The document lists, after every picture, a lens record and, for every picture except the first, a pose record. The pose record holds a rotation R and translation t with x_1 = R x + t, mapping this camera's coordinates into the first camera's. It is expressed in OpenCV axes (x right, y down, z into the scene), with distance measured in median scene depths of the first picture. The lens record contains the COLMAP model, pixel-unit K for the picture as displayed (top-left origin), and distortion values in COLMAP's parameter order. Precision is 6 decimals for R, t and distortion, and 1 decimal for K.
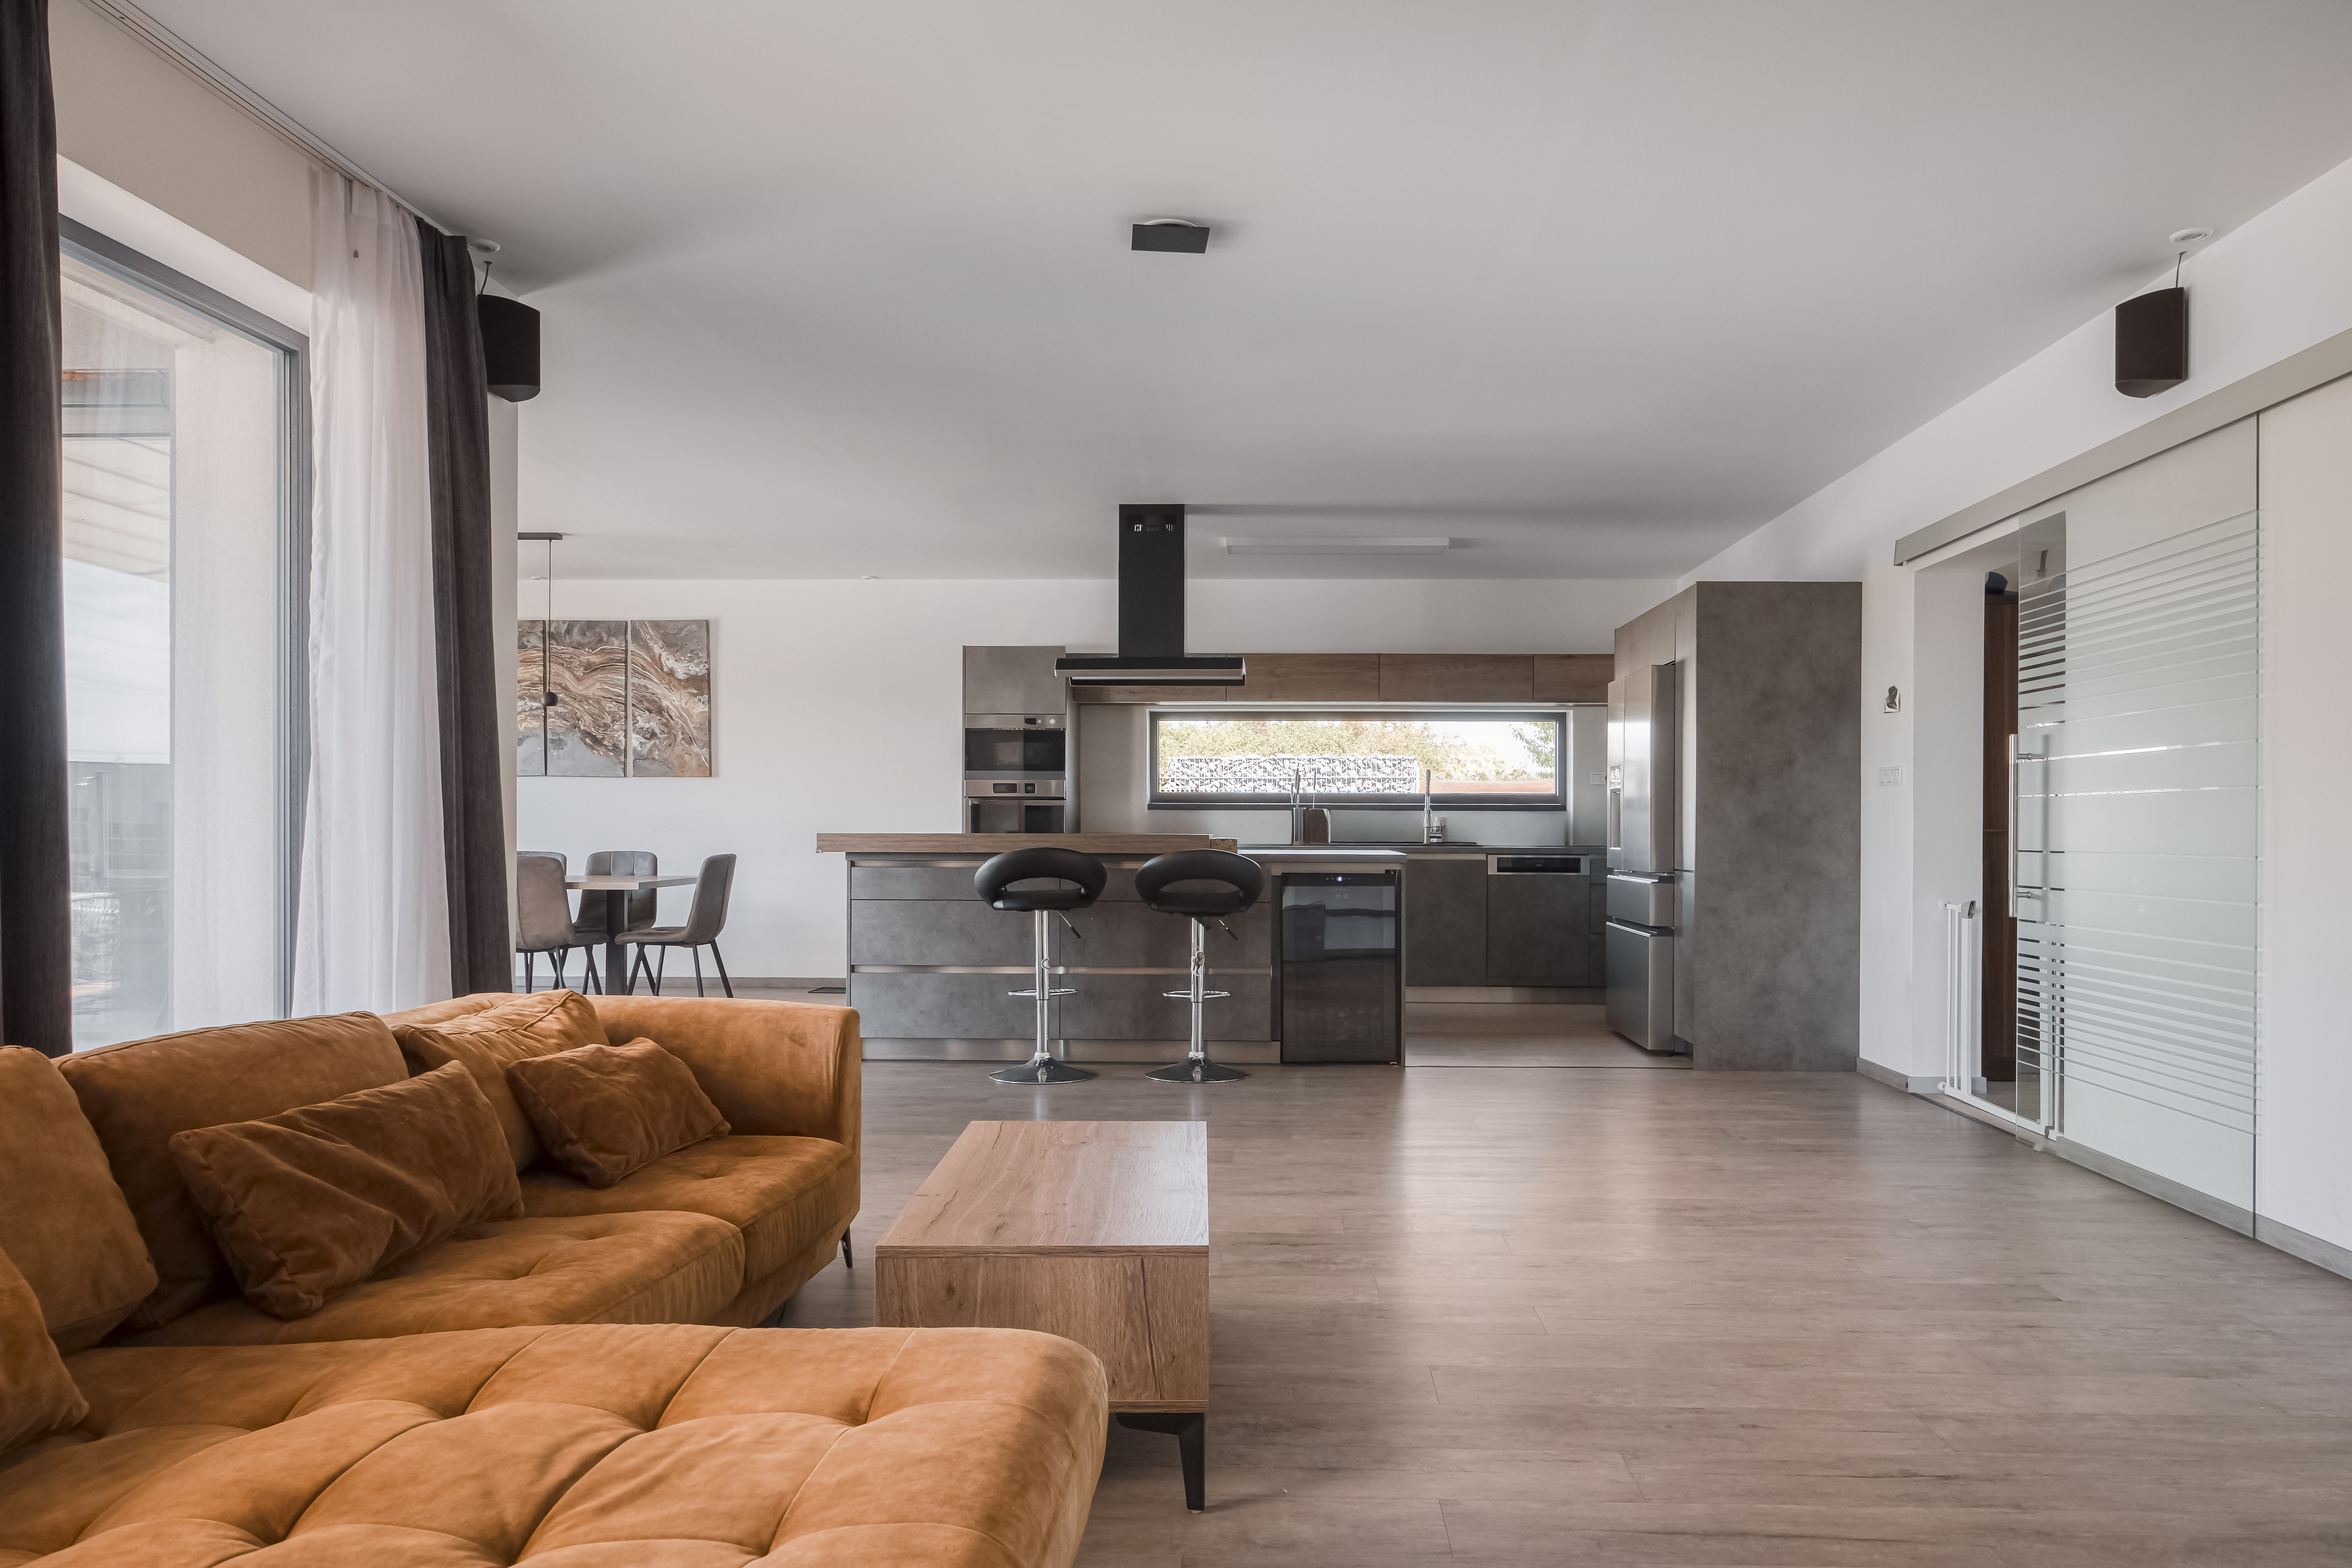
lens RADIAL K [[1586.0, 0, 1231.1], [0, 1586.0, 828.9], [0, 0, 1]] dist [0.008234, -0.003429]
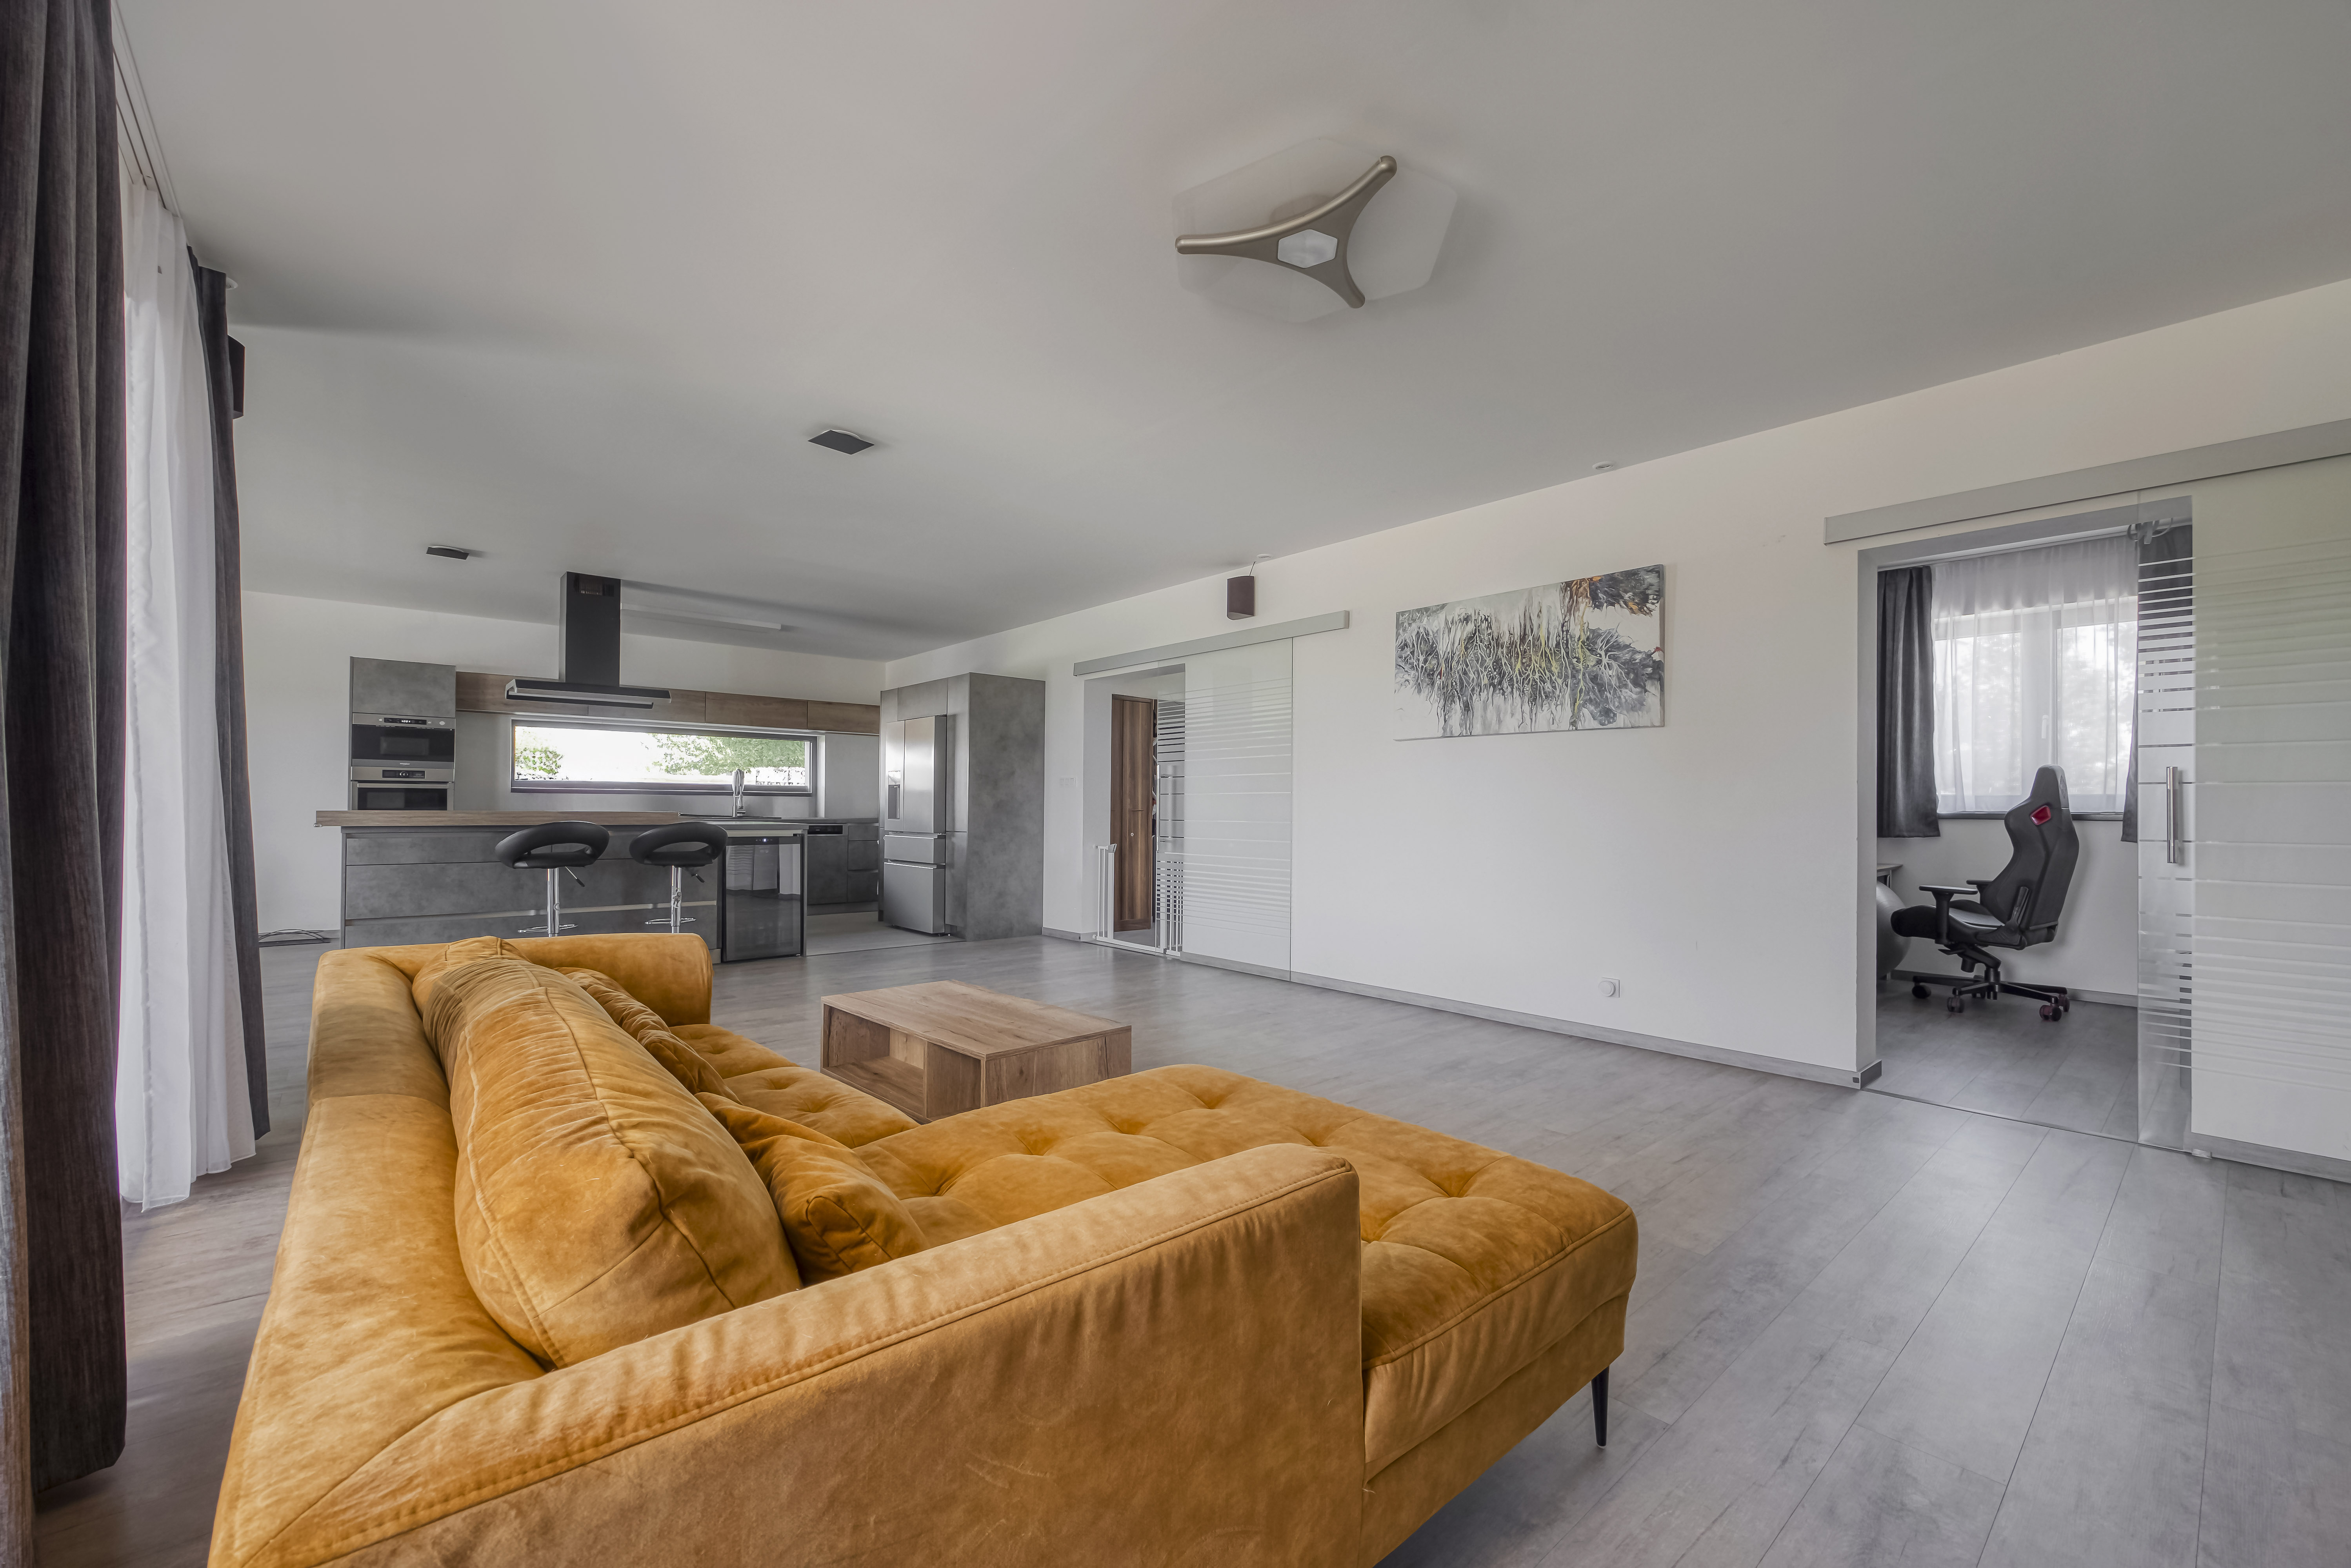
lens RADIAL K [[954.8, 0, 1182.0], [0, 954.8, 803.4], [0, 0, 1]] dist [-0.004554, 0.000871]
pose [[0.729474, 0.005866, 0.683984, -0.272378], [-0.003667, 0.999982, -0.004665, -0.001662], [-0.683999, 0.000895, 0.729482, 0.035811]]
